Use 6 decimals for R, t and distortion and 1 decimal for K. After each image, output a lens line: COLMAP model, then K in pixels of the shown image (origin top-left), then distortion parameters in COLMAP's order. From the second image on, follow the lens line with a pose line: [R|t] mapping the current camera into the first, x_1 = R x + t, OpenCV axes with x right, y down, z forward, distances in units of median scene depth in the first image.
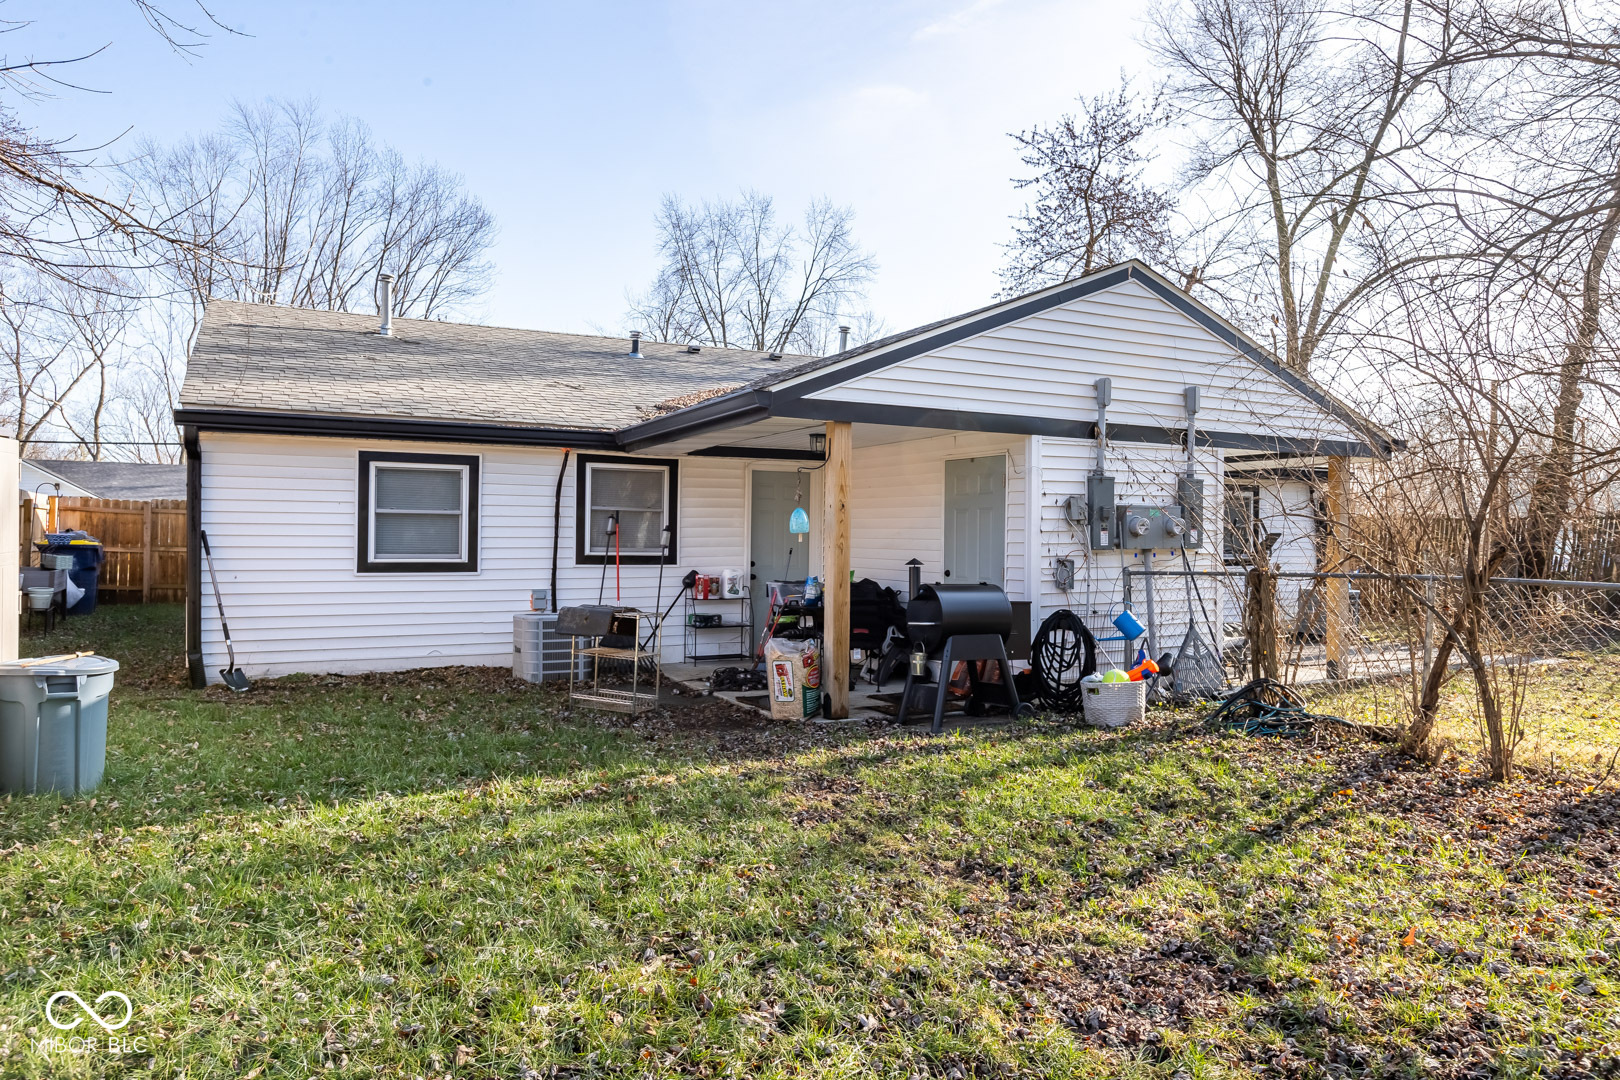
lens RADIAL K [[1098.2, 0, 810.0], [0, 1098.2, 540.0], [0, 0, 1]] dist [0.003497, 0.002261]
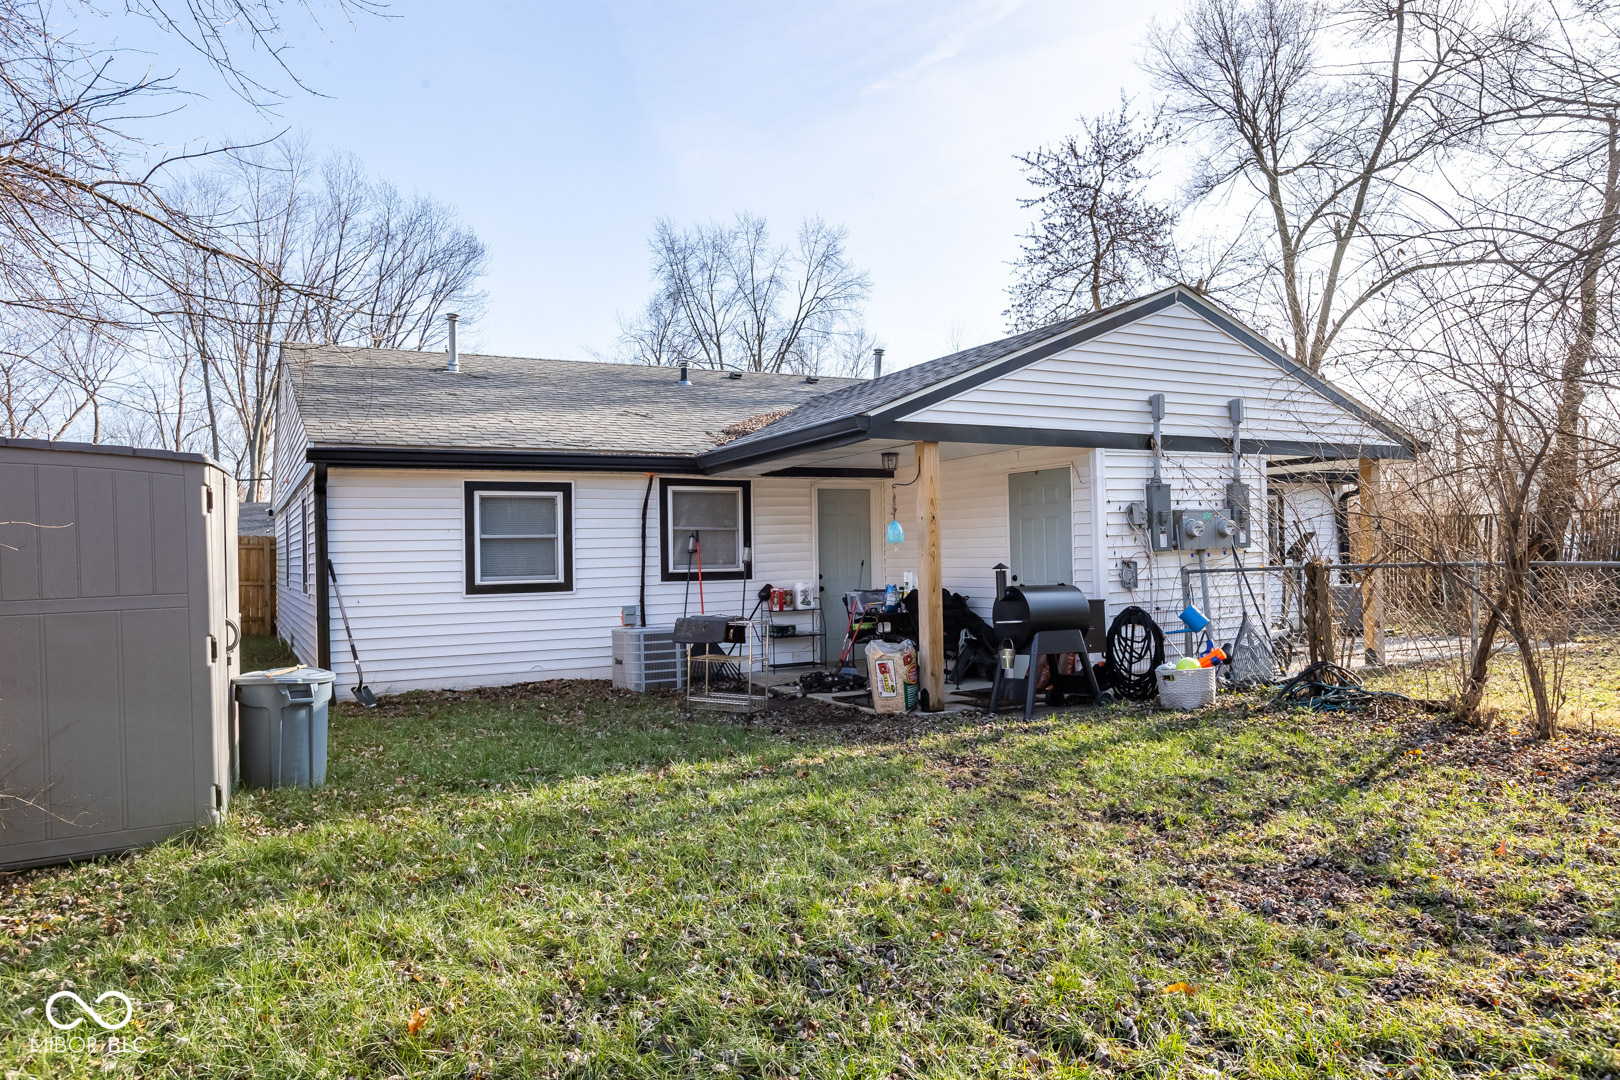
lens RADIAL K [[1114.6, 0, 810.0], [0, 1114.6, 540.0], [0, 0, 1]] dist [0.004323, 0.009536]
pose [[0.999460, -0.030921, 0.011099, -0.086017], [0.031113, 0.999362, -0.017565, 0.005843], [-0.010549, 0.017901, 0.999784, -0.092568]]
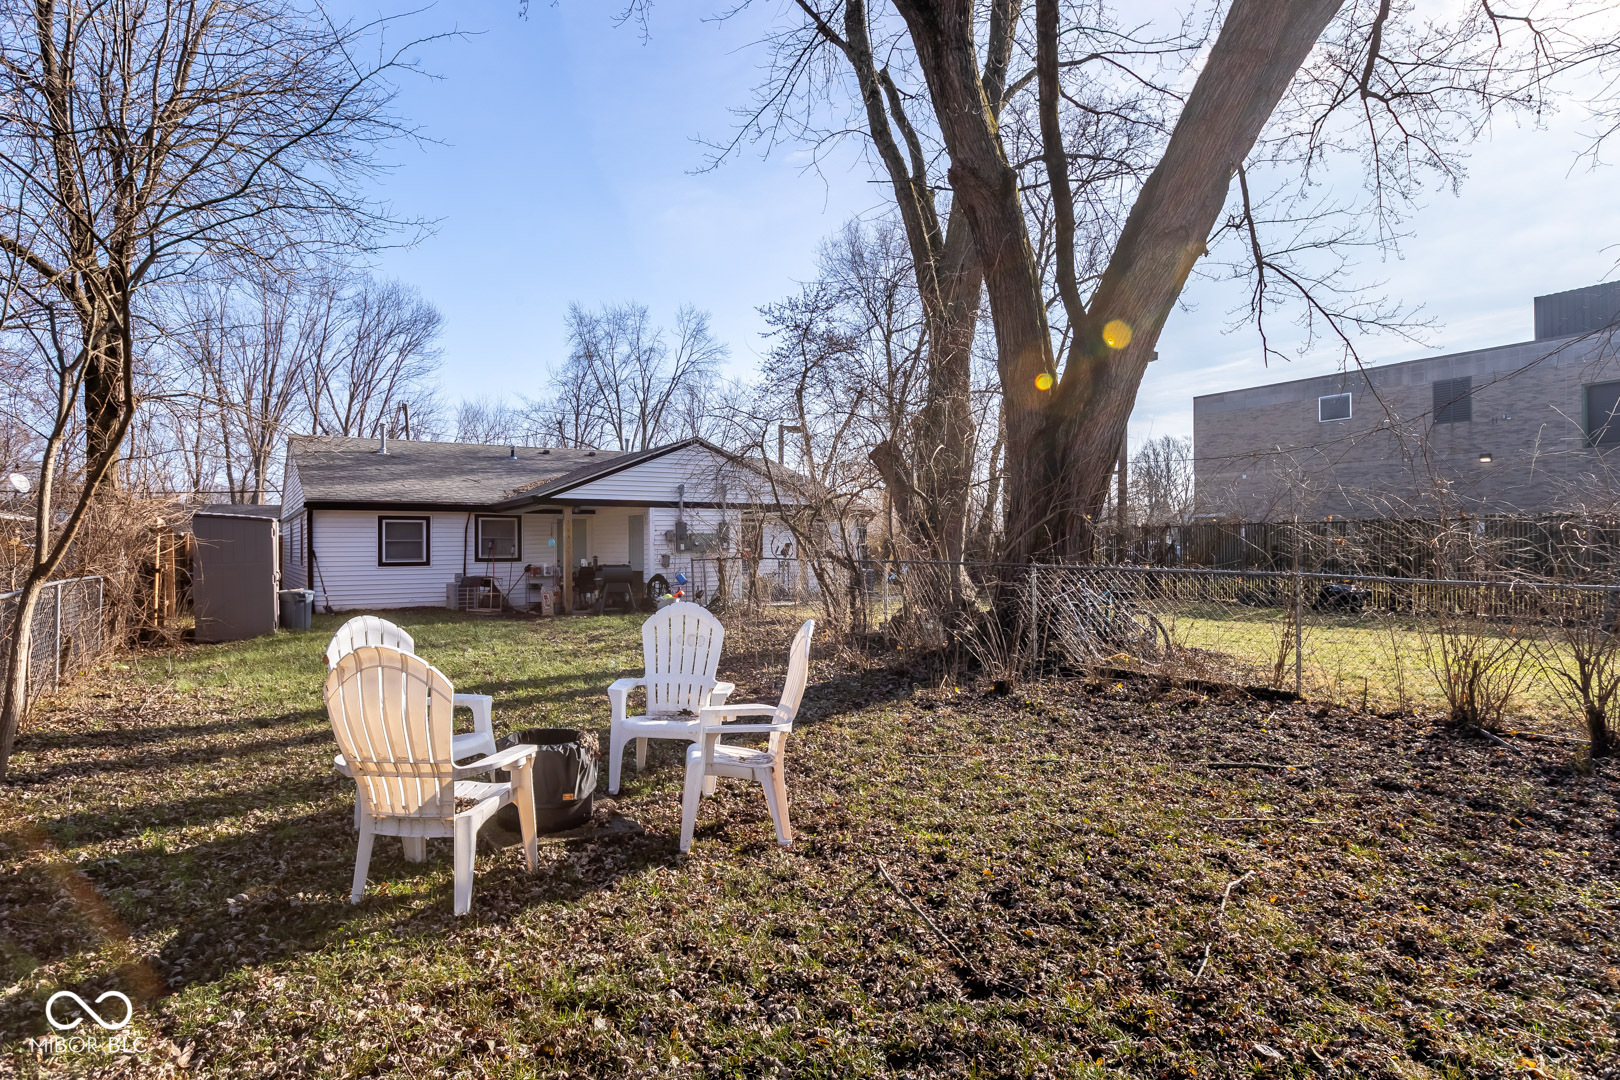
lens RADIAL K [[922.3, 0, 810.0], [0, 922.3, 540.0], [0, 0, 1]] dist [0.001861, 0.001094]
pose [[0.995487, -0.016766, 0.093406, 0.329728], [0.017892, 0.999777, -0.011230, 0.011038], [-0.093196, 0.012850, 0.995565, -1.064454]]
